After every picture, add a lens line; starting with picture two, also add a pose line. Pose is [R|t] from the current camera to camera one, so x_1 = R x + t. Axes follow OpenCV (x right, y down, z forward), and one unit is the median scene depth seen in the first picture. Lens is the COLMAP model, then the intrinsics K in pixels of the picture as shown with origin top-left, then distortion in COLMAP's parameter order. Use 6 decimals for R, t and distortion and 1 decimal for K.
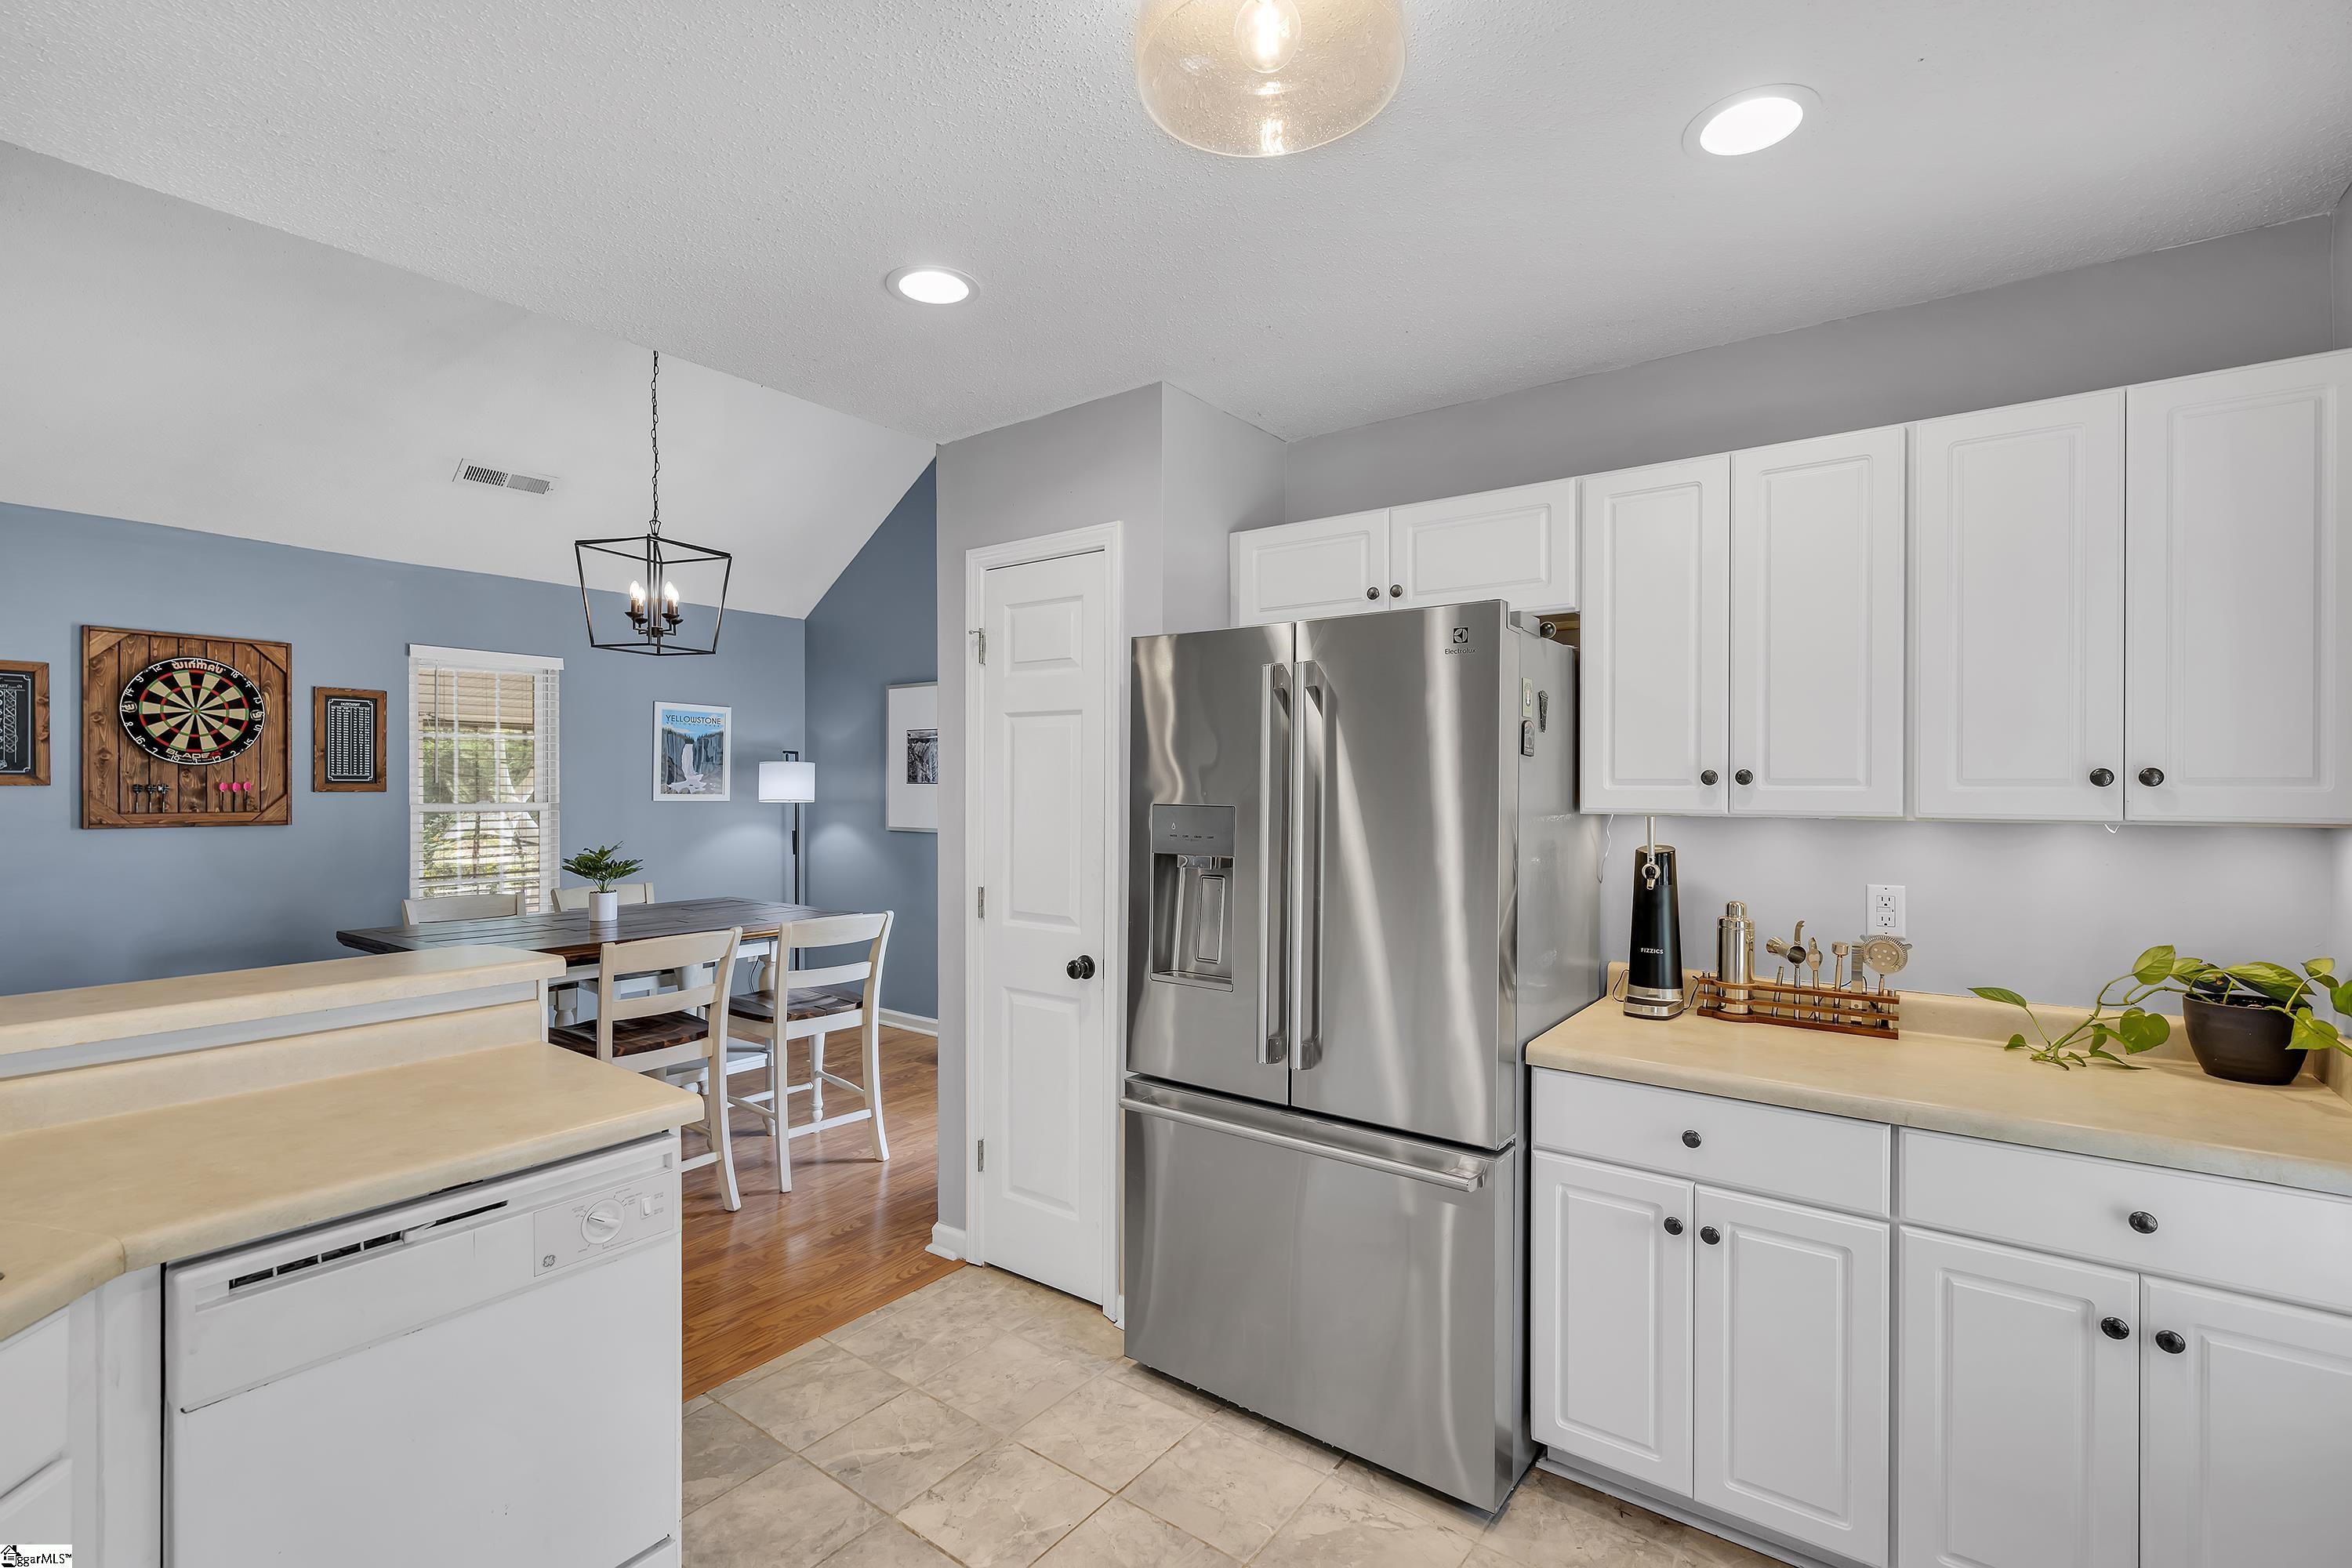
lens RADIAL K [[1053.1, 0, 1163.8], [0, 1053.1, 782.9], [0, 0, 1]] dist [-0.004316, 0.001885]
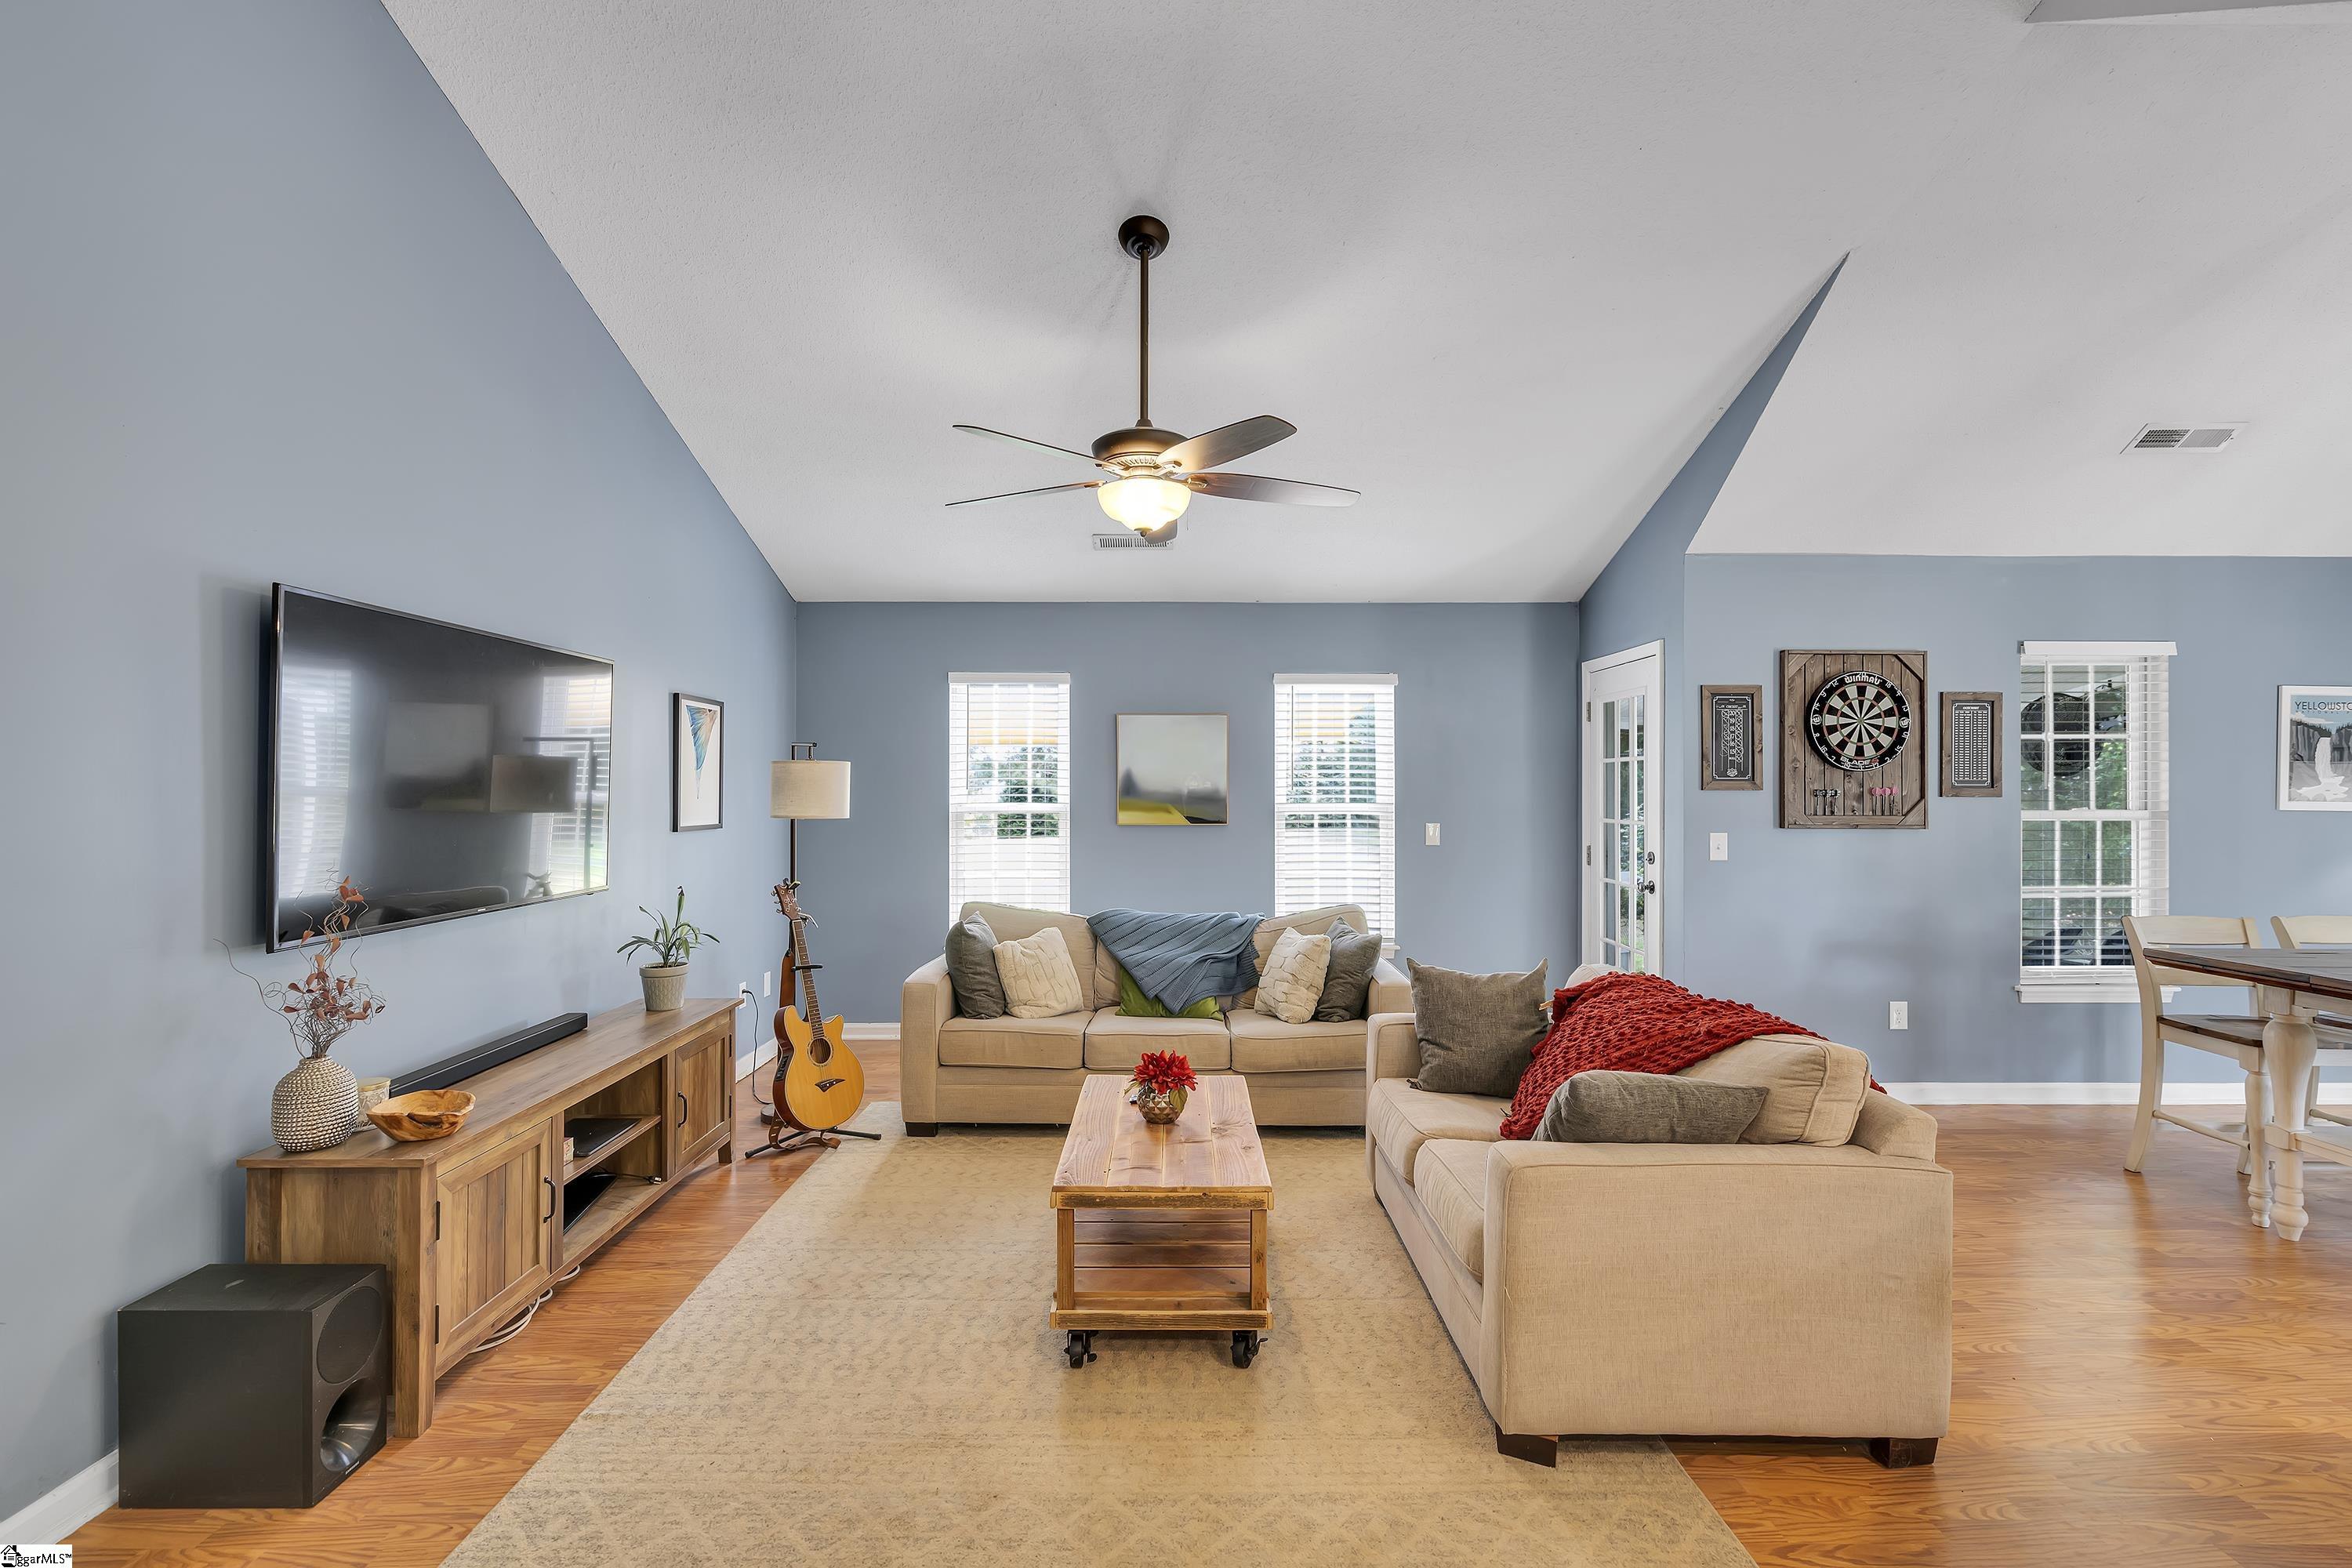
lens RADIAL K [[1053.1, 0, 1180.8], [0, 1053.1, 787.5], [0, 0, 1]] dist [-0.004316, 0.001885]
pose [[0.609861, -0.000835, -0.792508, -0.490853], [0.001391, 0.999999, 0.000017, -0.001414], [0.792507, -0.001113, 0.609861, -0.205184]]
